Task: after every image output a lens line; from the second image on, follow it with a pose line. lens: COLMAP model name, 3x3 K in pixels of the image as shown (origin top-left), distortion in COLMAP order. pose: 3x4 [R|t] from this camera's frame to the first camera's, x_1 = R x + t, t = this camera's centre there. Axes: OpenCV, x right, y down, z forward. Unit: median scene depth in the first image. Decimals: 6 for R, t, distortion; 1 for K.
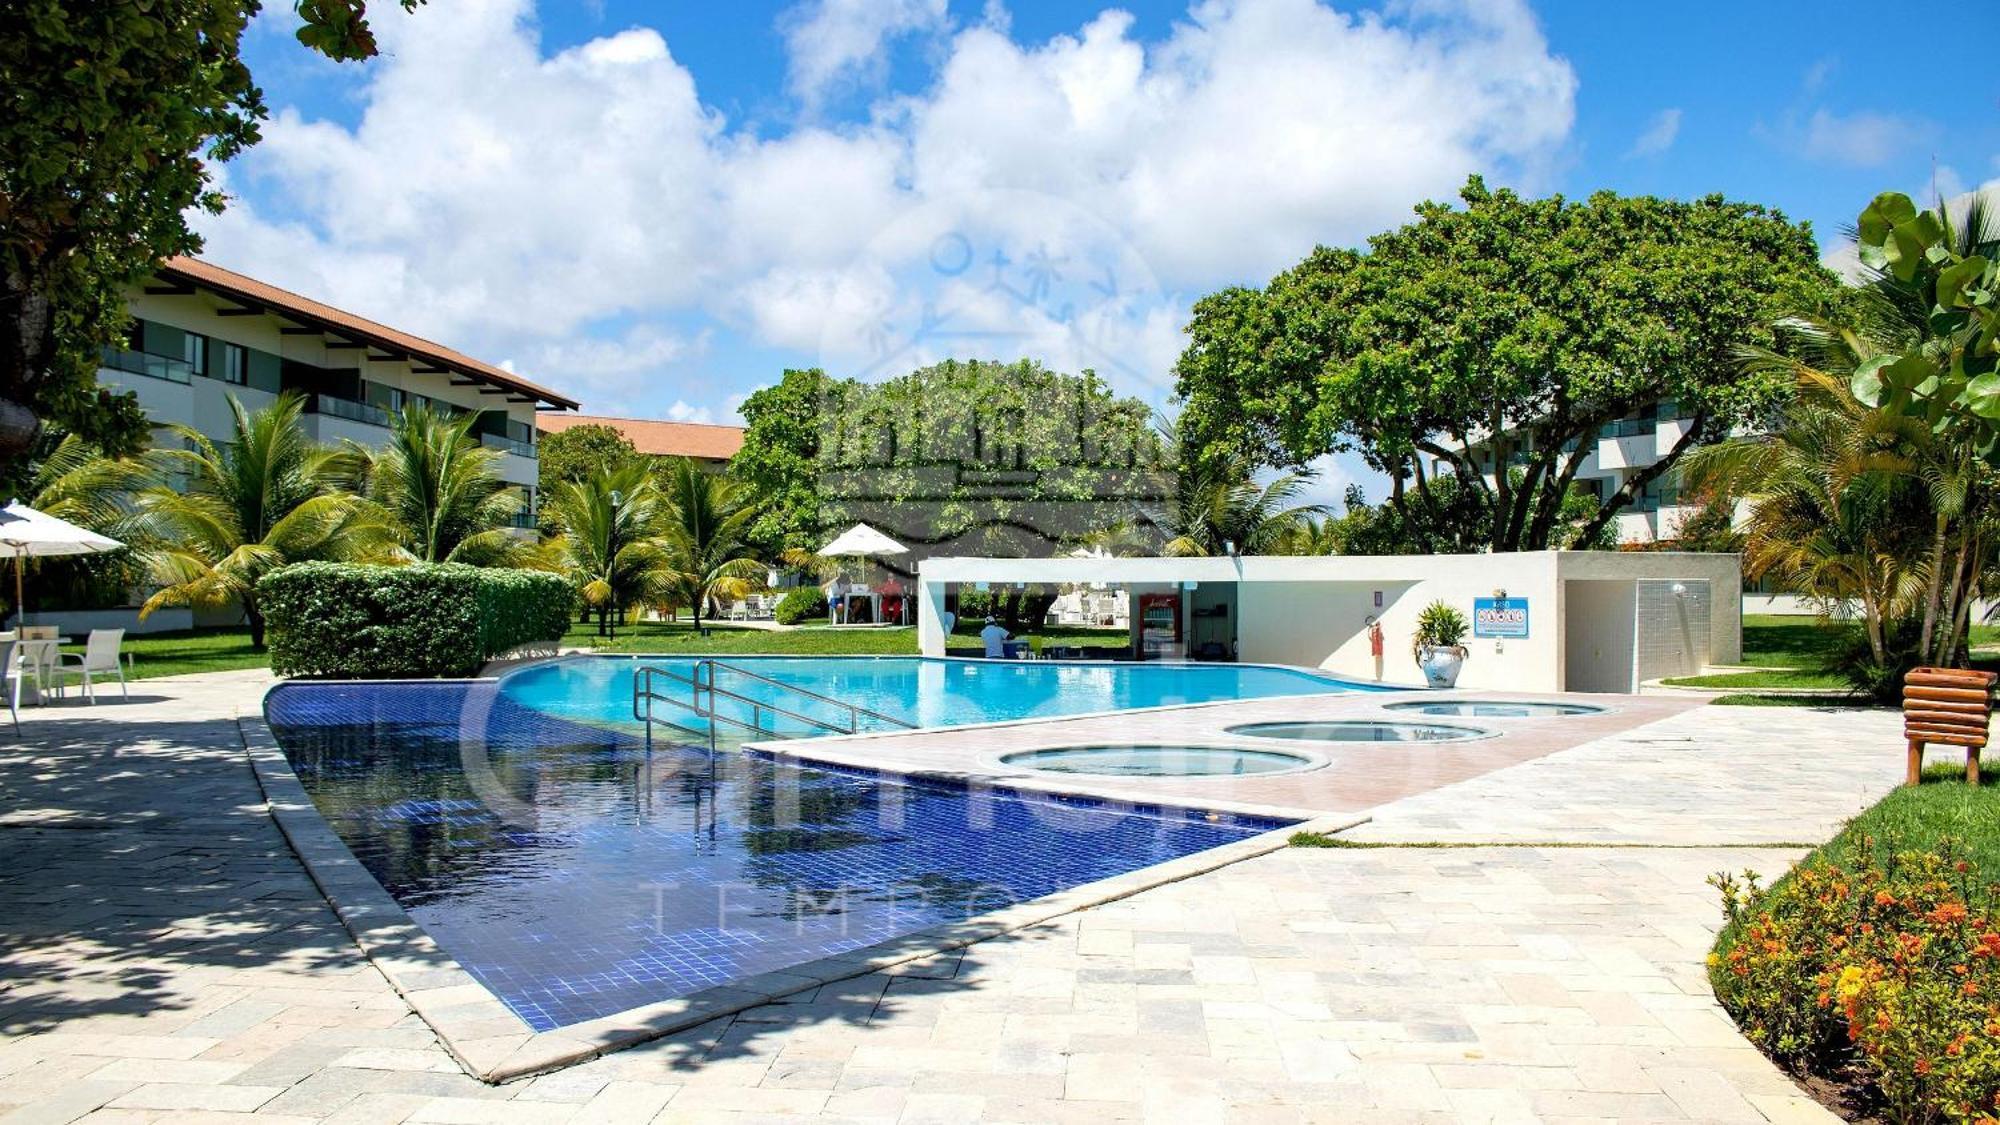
lens RADIAL K [[1643.0, 0, 1000.0], [0, 1643.0, 562.5], [0, 0, 1]] dist [-0.173607, 0.158096]
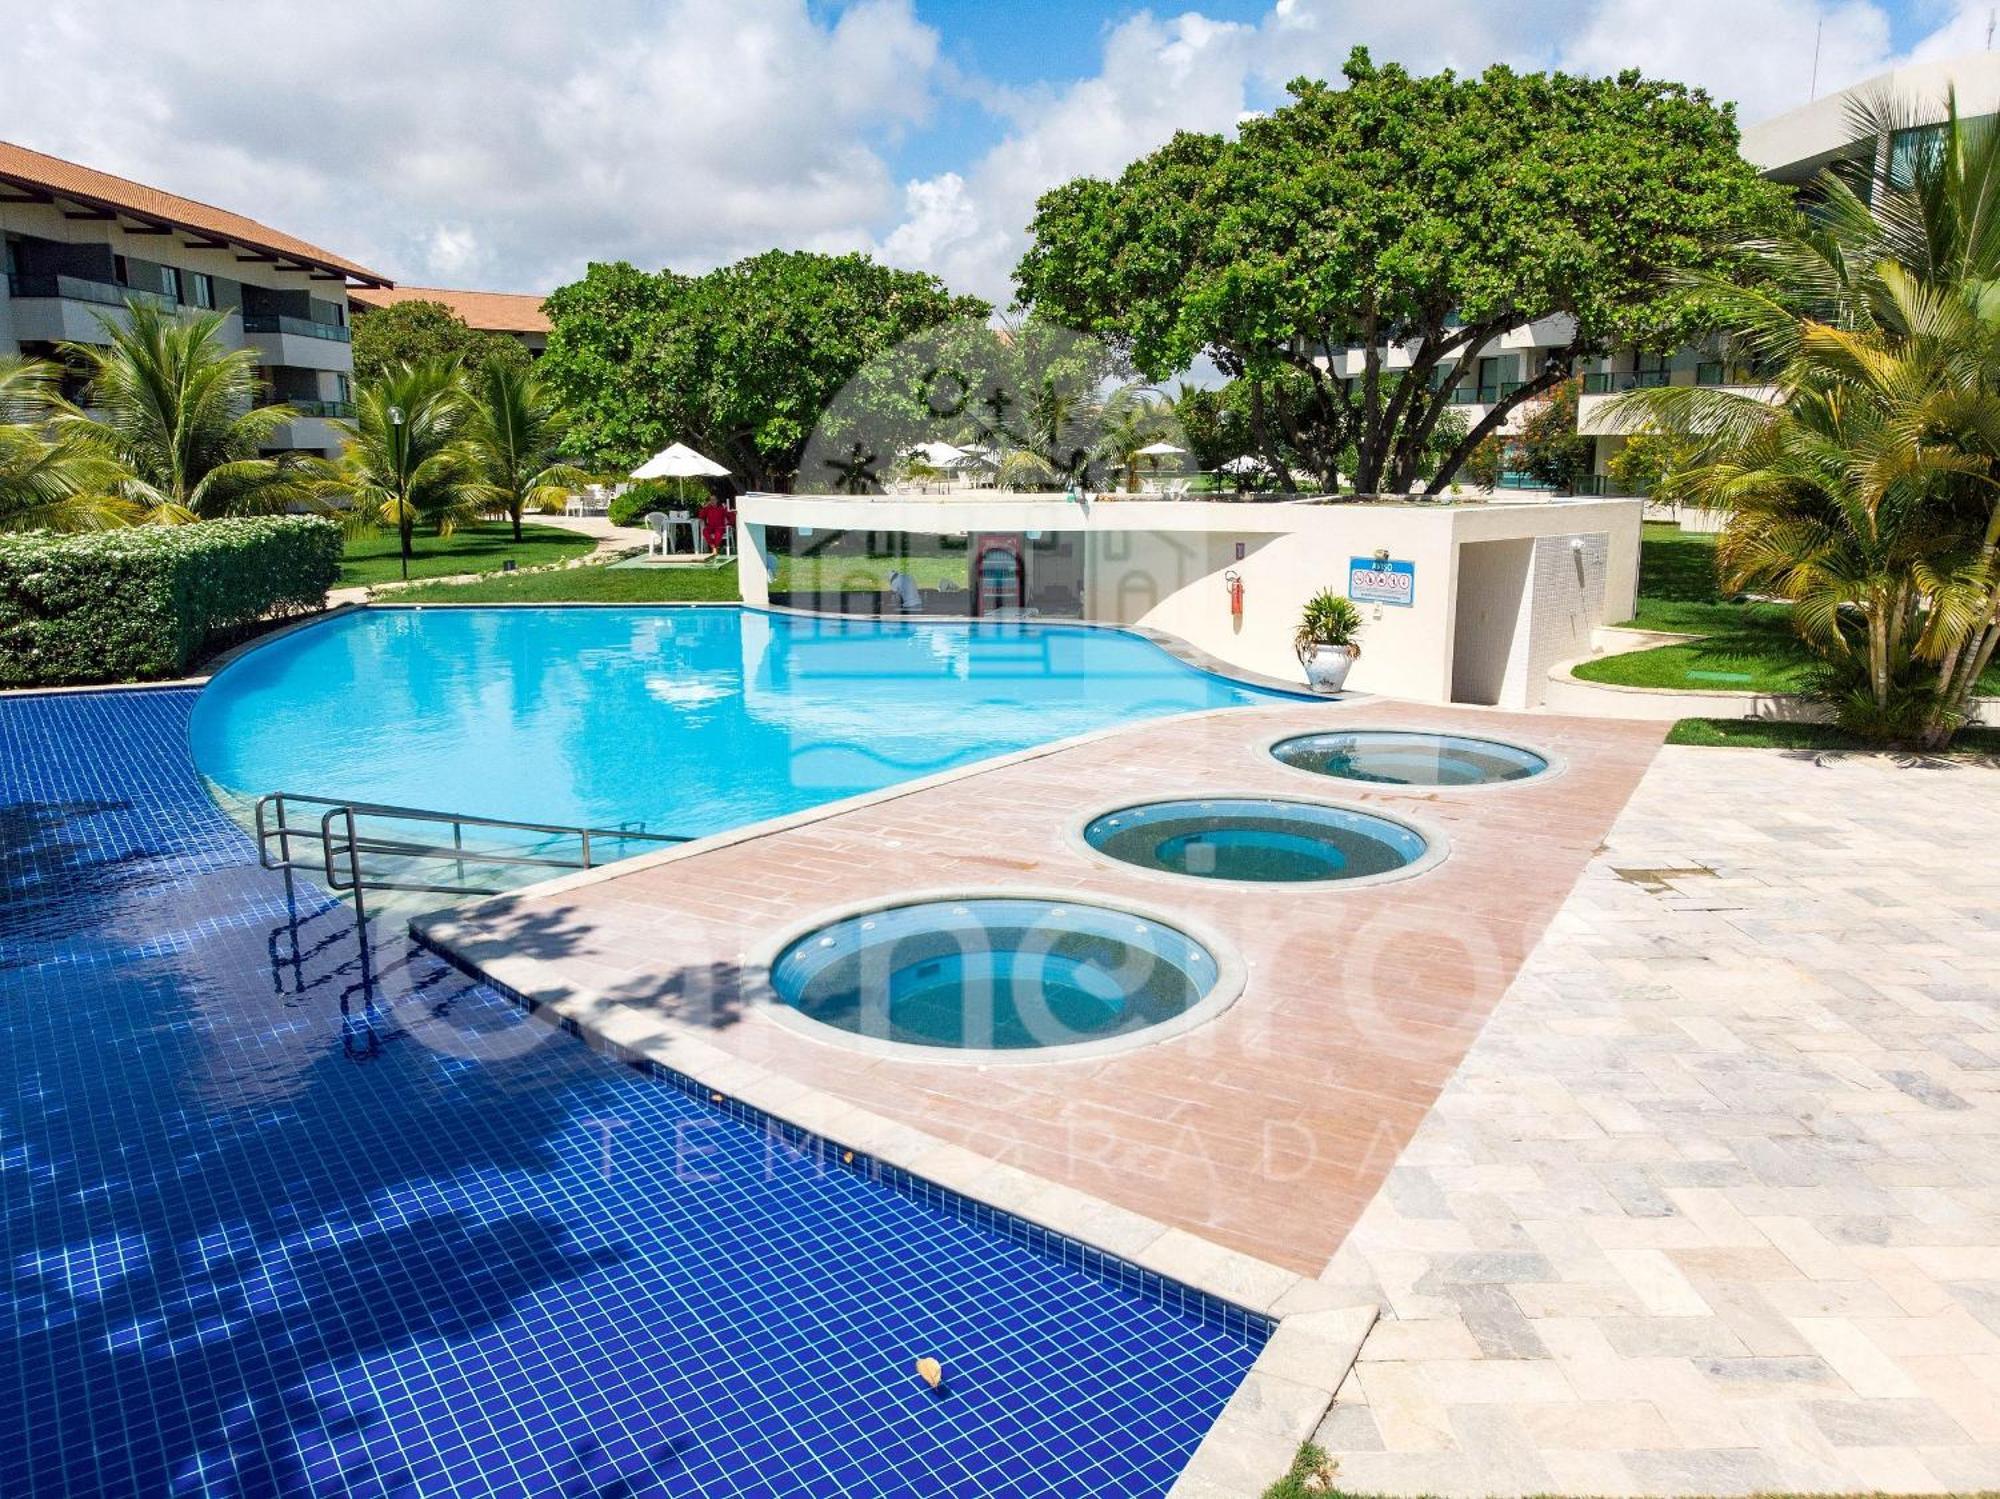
lens RADIAL K [[1481.5, 0, 1000.0], [0, 1481.5, 749.5], [0, 0, 1]] dist [-0.056375, 0.077893]
pose [[0.995138, -0.022108, 0.095976, 0.015800], [0.000680, 0.975999, 0.217774, -0.042789], [-0.098487, -0.216650, 0.971269, 0.168211]]
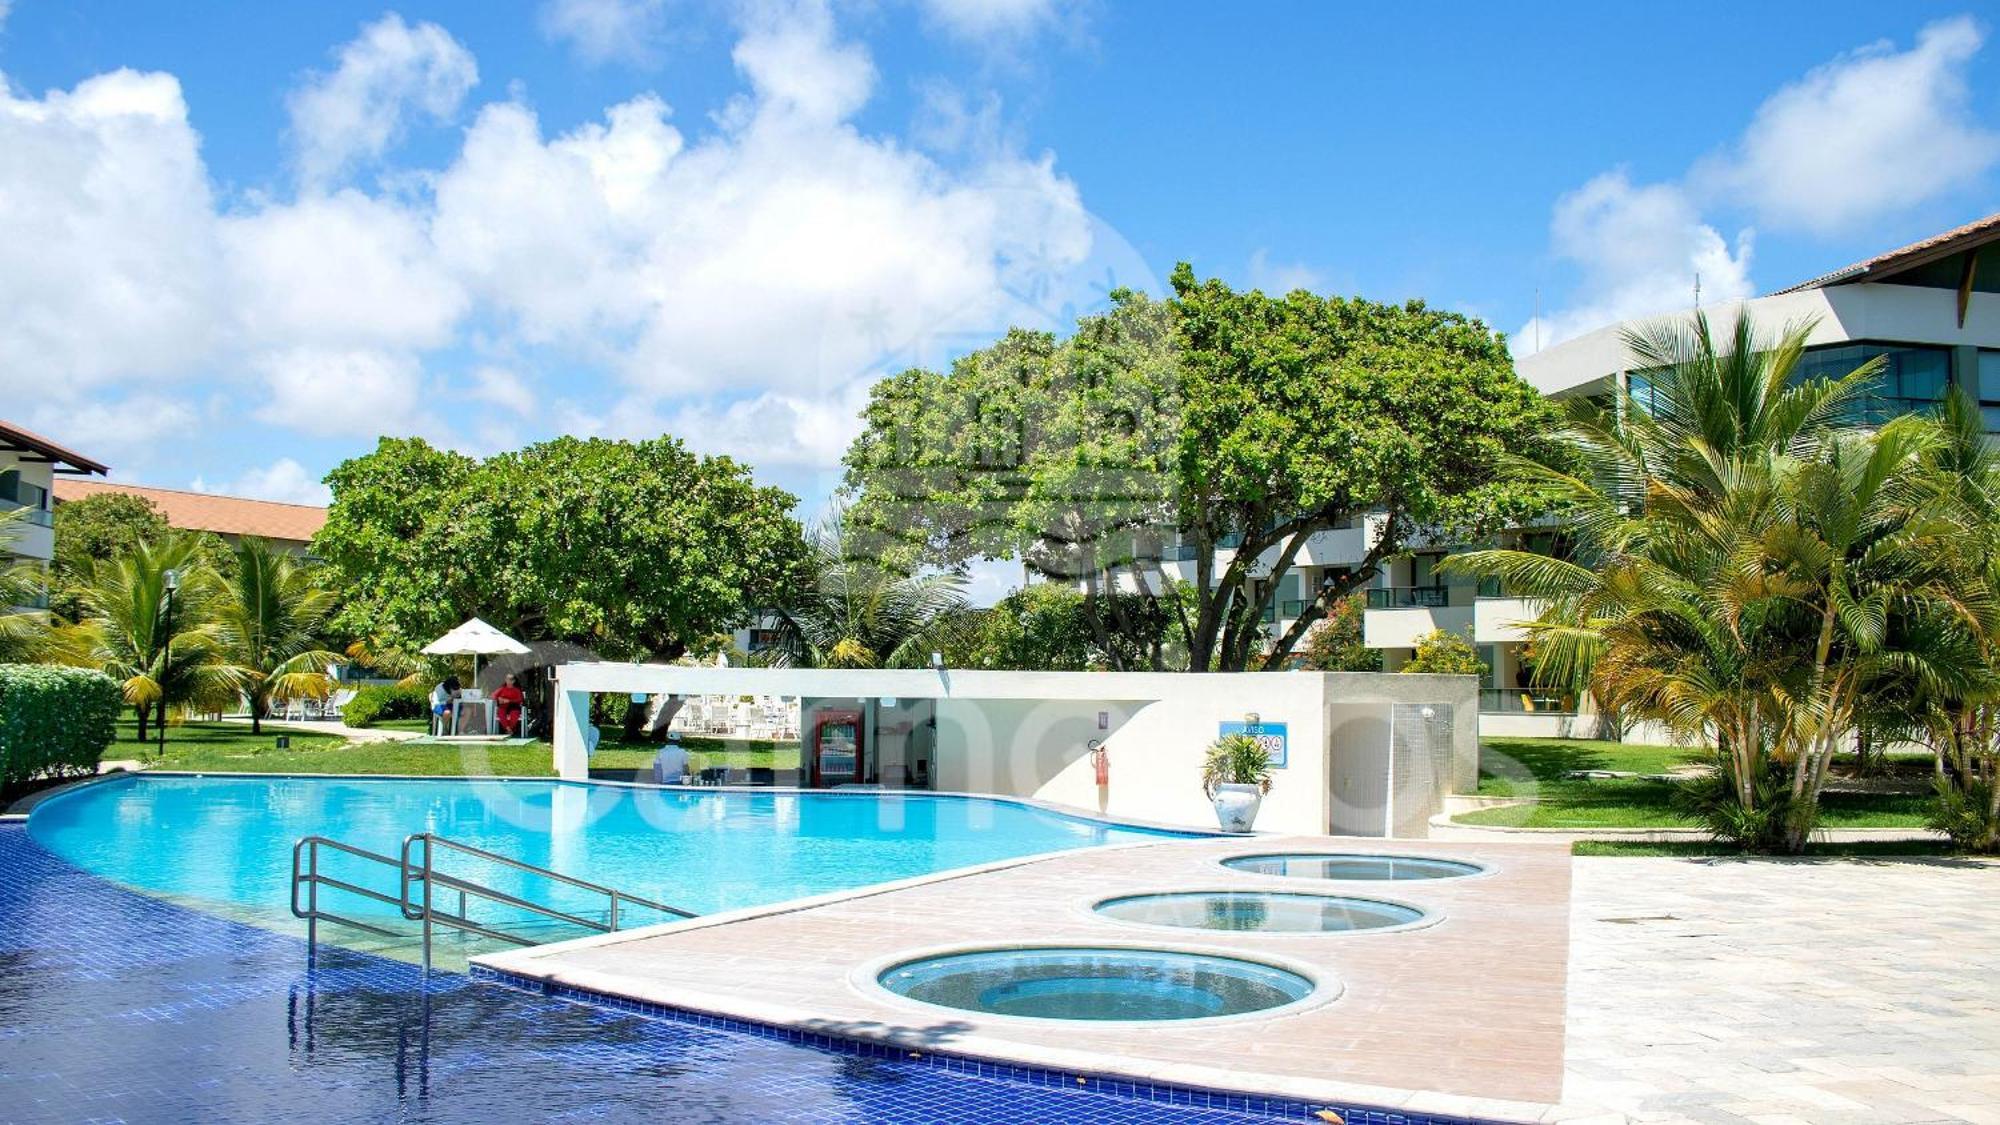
lens RADIAL K [[1643.0, 0, 1000.0], [0, 1643.0, 562.5], [0, 0, 1]] dist [-0.173607, 0.158096]
pose [[0.962570, 0.034044, 0.268888, -0.057693], [-0.017903, 0.997900, -0.062257, -0.005975], [-0.270443, 0.055112, 0.961157, 0.132699]]
